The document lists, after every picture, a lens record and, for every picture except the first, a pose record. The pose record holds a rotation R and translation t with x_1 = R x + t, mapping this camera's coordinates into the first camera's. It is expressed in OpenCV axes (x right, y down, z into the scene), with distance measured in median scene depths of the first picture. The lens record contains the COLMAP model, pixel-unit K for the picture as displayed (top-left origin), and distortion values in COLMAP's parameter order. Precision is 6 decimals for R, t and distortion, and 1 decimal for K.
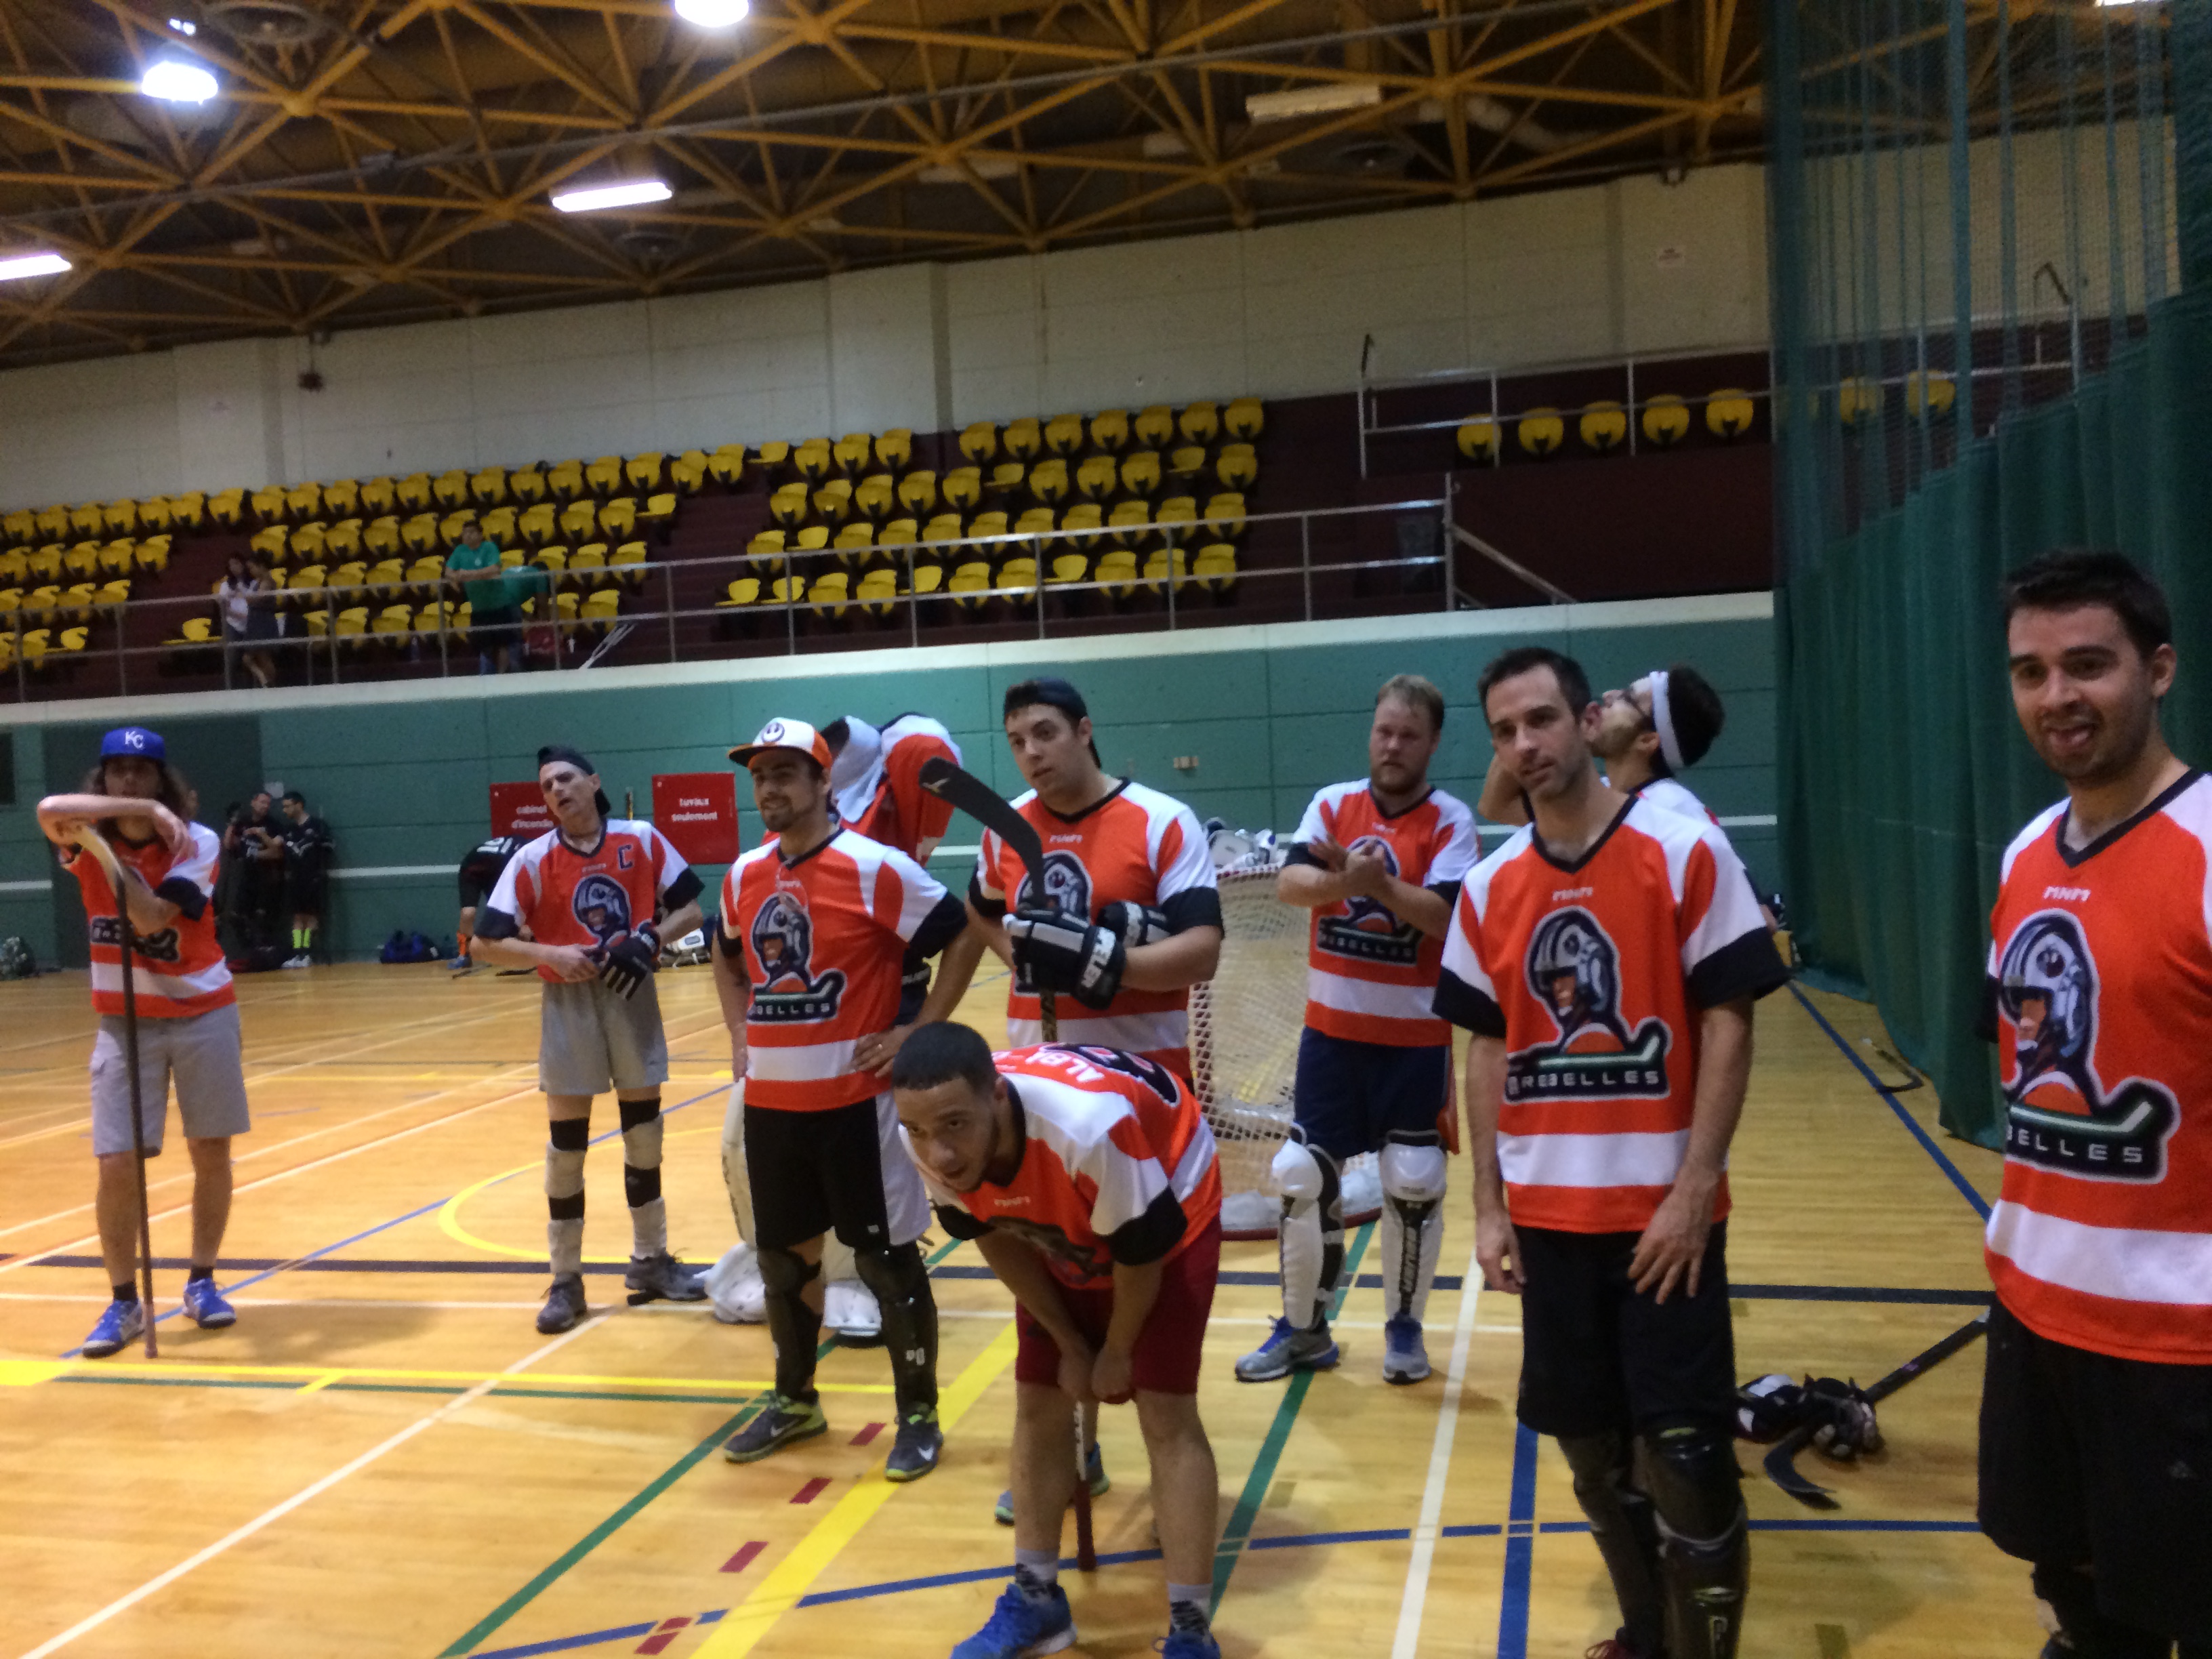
lens RADIAL K [[1850.5, 0, 1137.7], [0, 1850.5, 801.4], [0, 0, 1]] dist [0.069598, -0.105440]
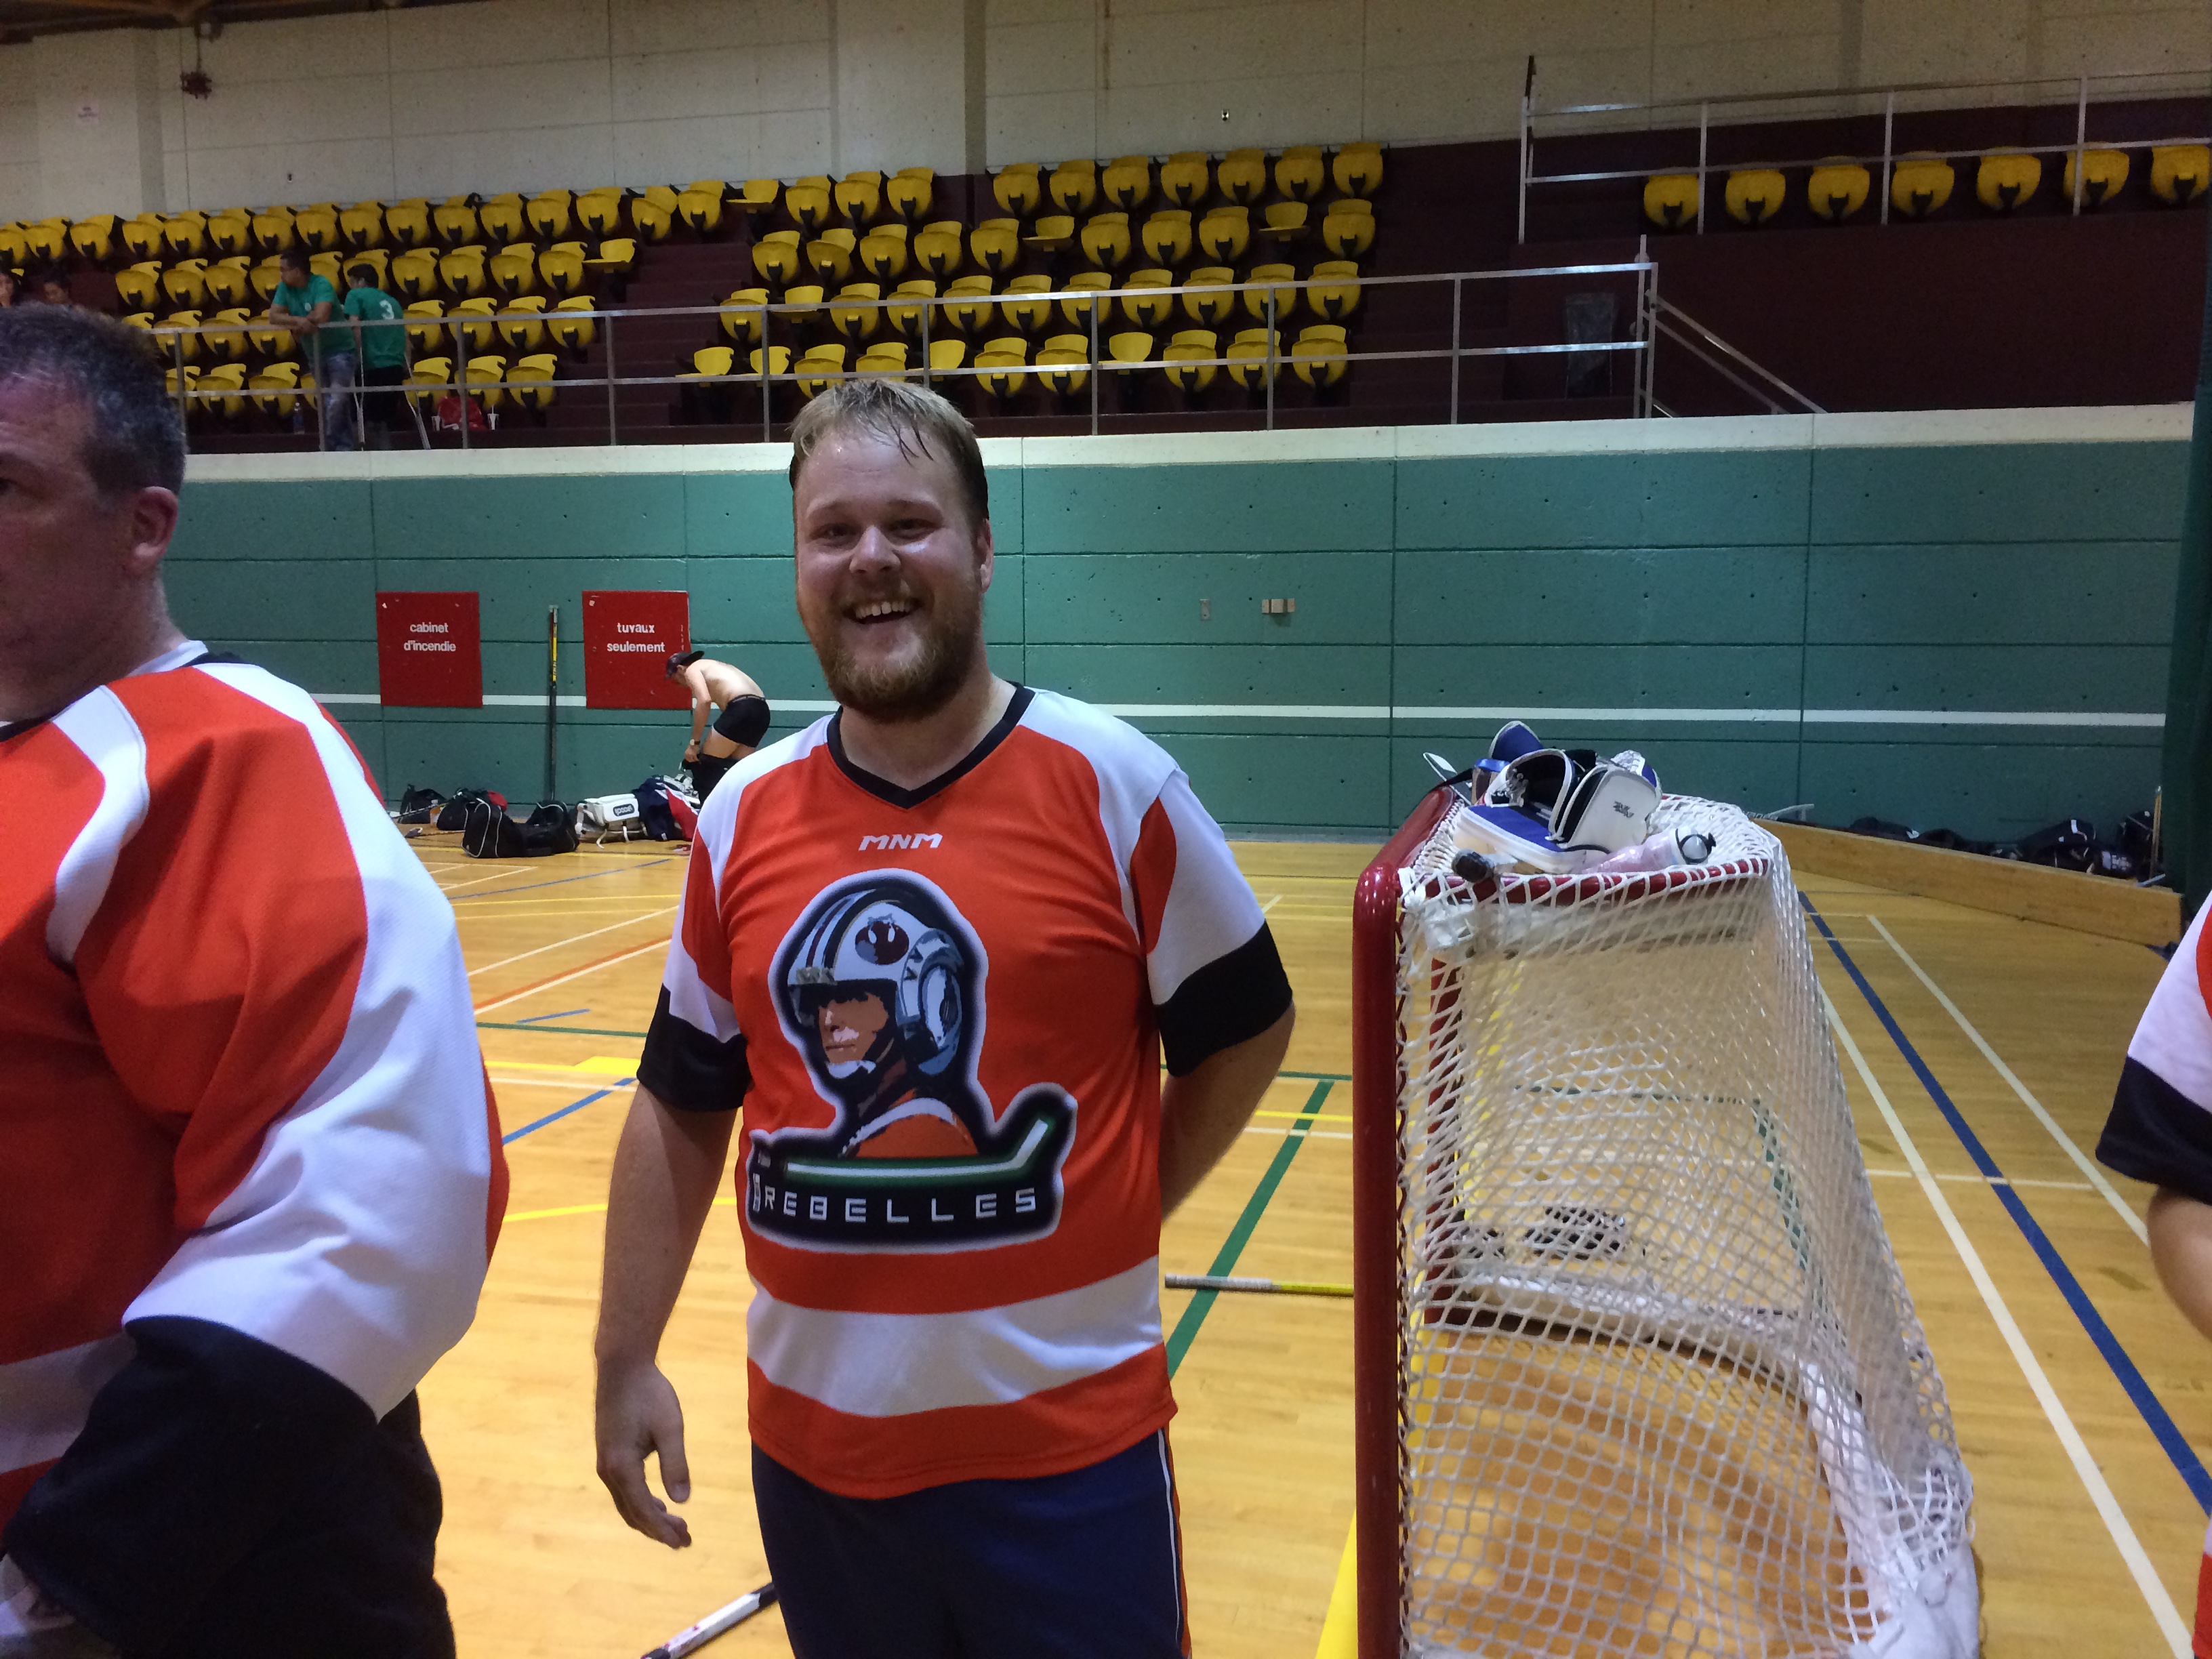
lens RADIAL K [[1850.5, 0, 1130.1], [0, 1850.5, 770.3], [0, 0, 1]] dist [0.069598, -0.105440]
pose [[0.998963, 0.045372, -0.003843, -0.023242], [-0.044990, 0.996510, 0.070312, -0.003778], [0.007020, -0.070066, 0.997518, 0.190188]]
